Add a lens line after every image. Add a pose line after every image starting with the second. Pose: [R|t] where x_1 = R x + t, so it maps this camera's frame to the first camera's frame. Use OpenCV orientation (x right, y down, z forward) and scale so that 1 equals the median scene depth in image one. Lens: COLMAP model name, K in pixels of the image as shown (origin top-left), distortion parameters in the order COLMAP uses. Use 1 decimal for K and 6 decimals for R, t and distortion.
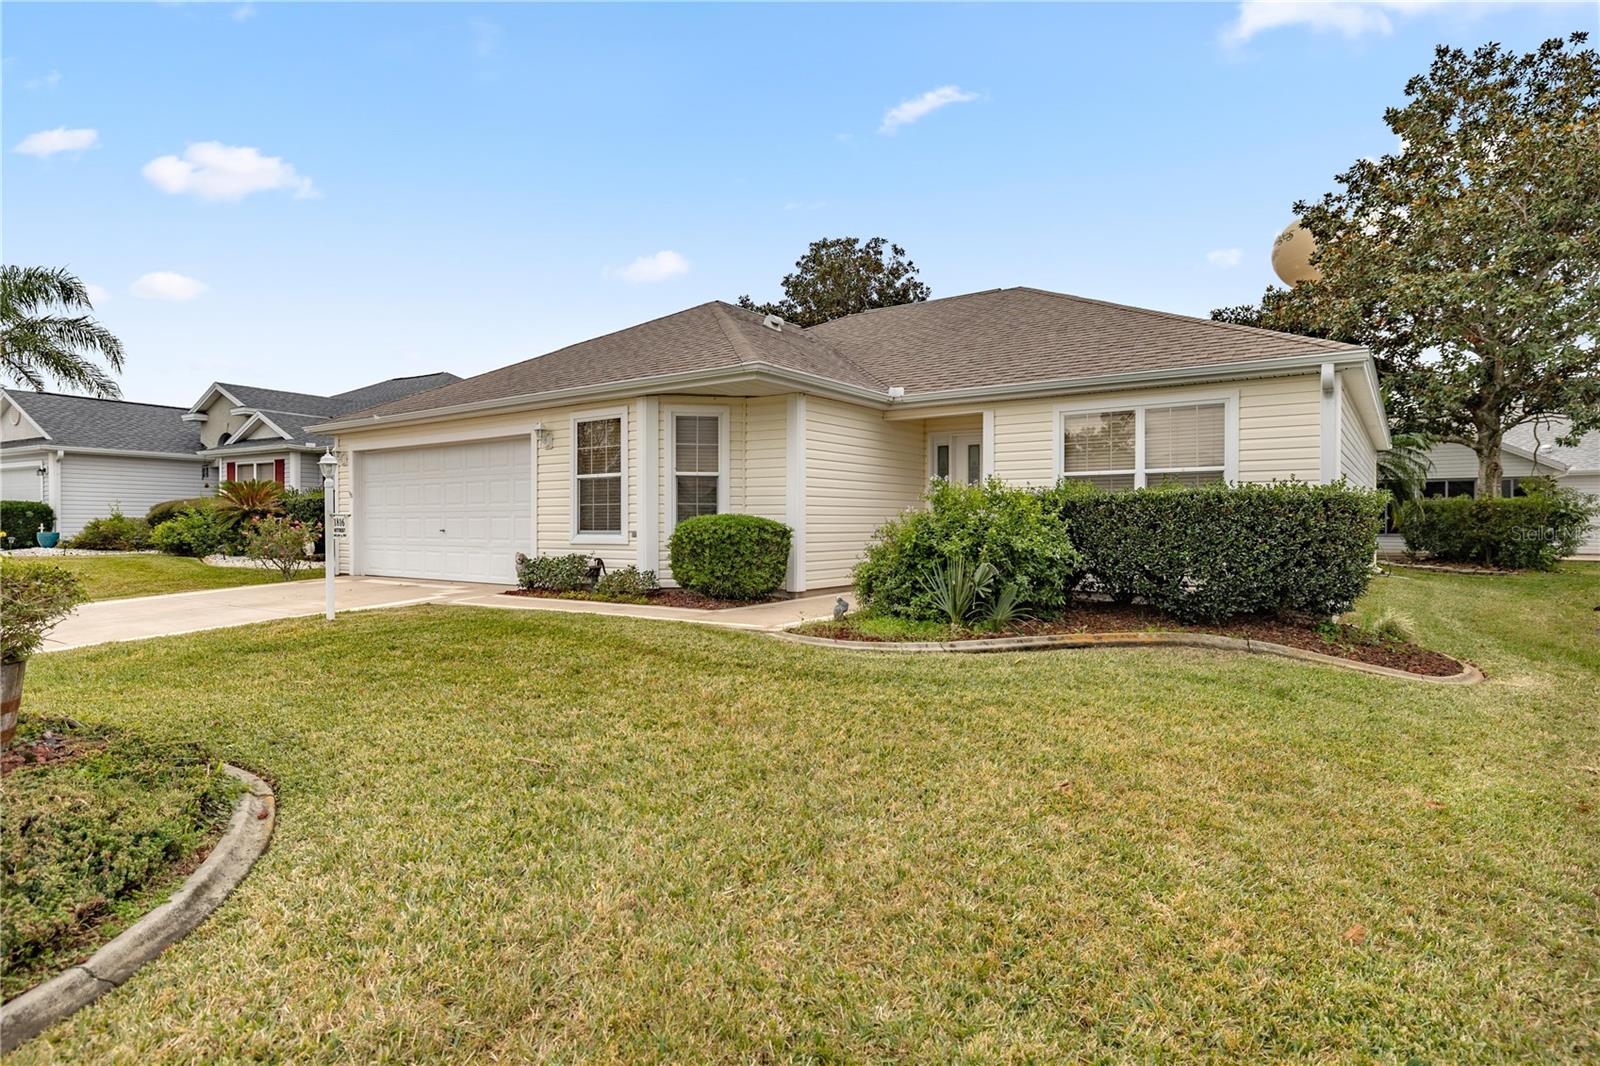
lens RADIAL K [[840.3, 0, 800.0], [0, 840.3, 533.0], [0, 0, 1]] dist [0.000698, 0.000651]
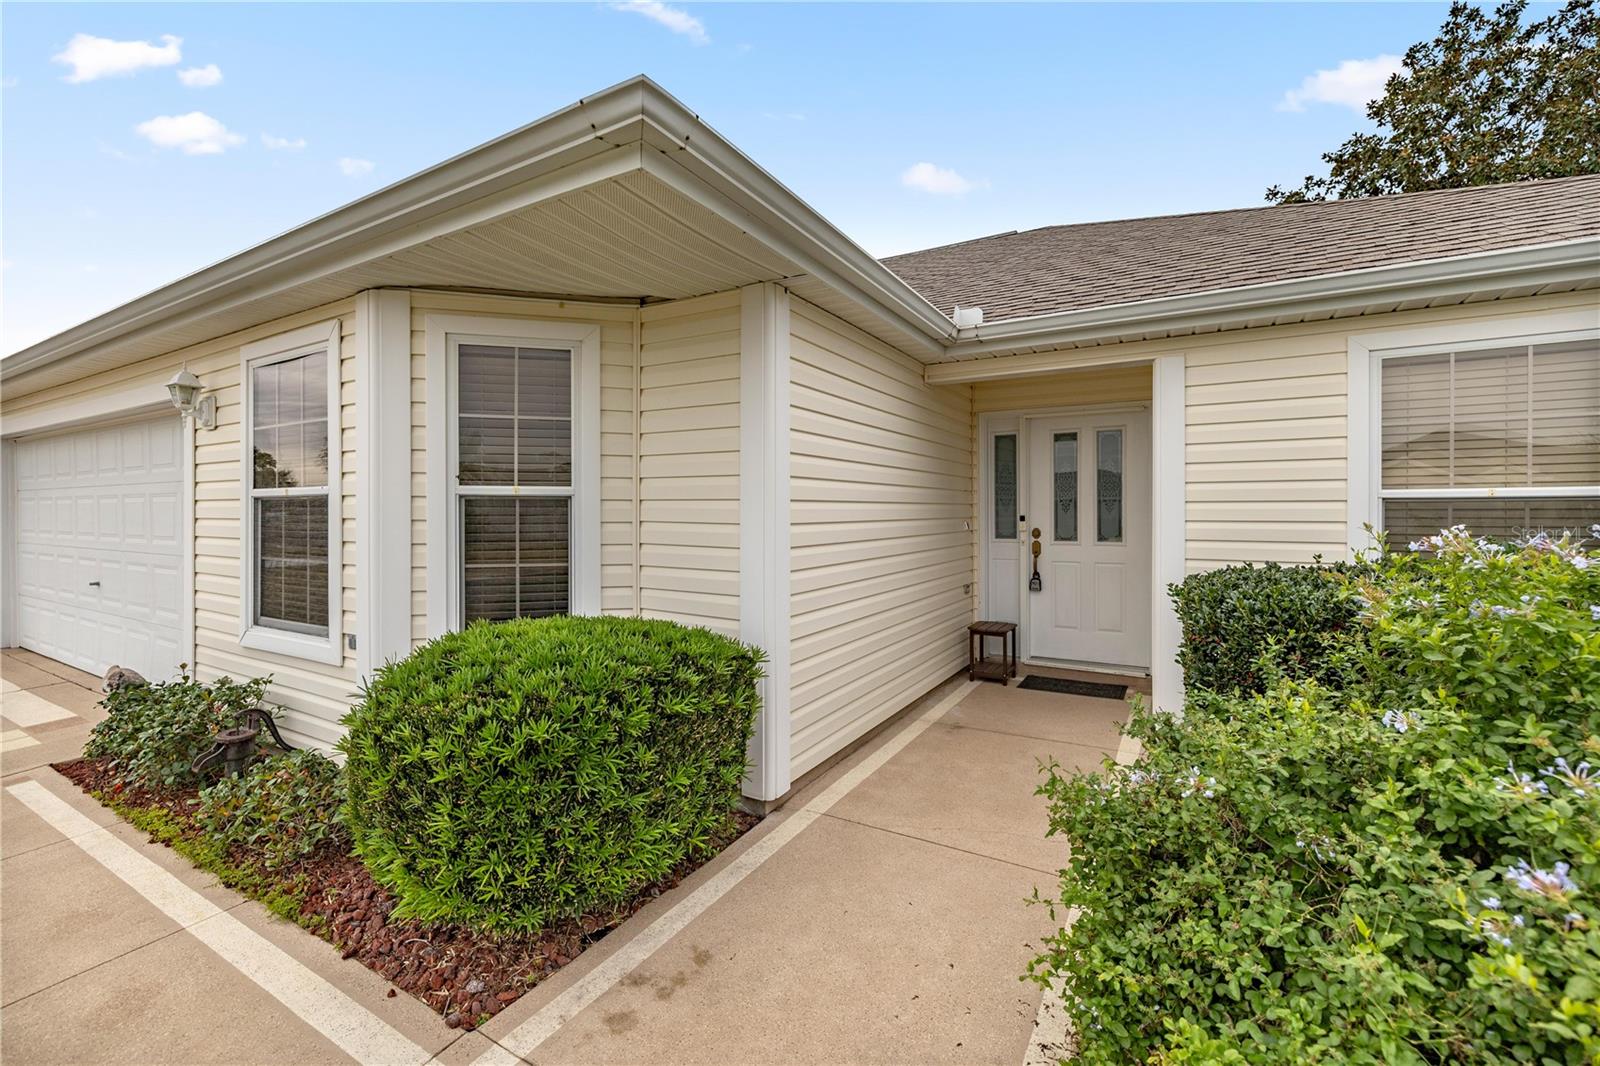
lens RADIAL K [[674.7, 0, 797.8], [0, 674.7, 518.1], [0, 0, 1]] dist [-0.000122, -0.000503]
pose [[0.996097, -0.001984, 0.088248, -0.016390], [0.001687, 0.999993, 0.003437, -0.056553], [-0.088254, -0.003275, 0.996093, 0.646898]]
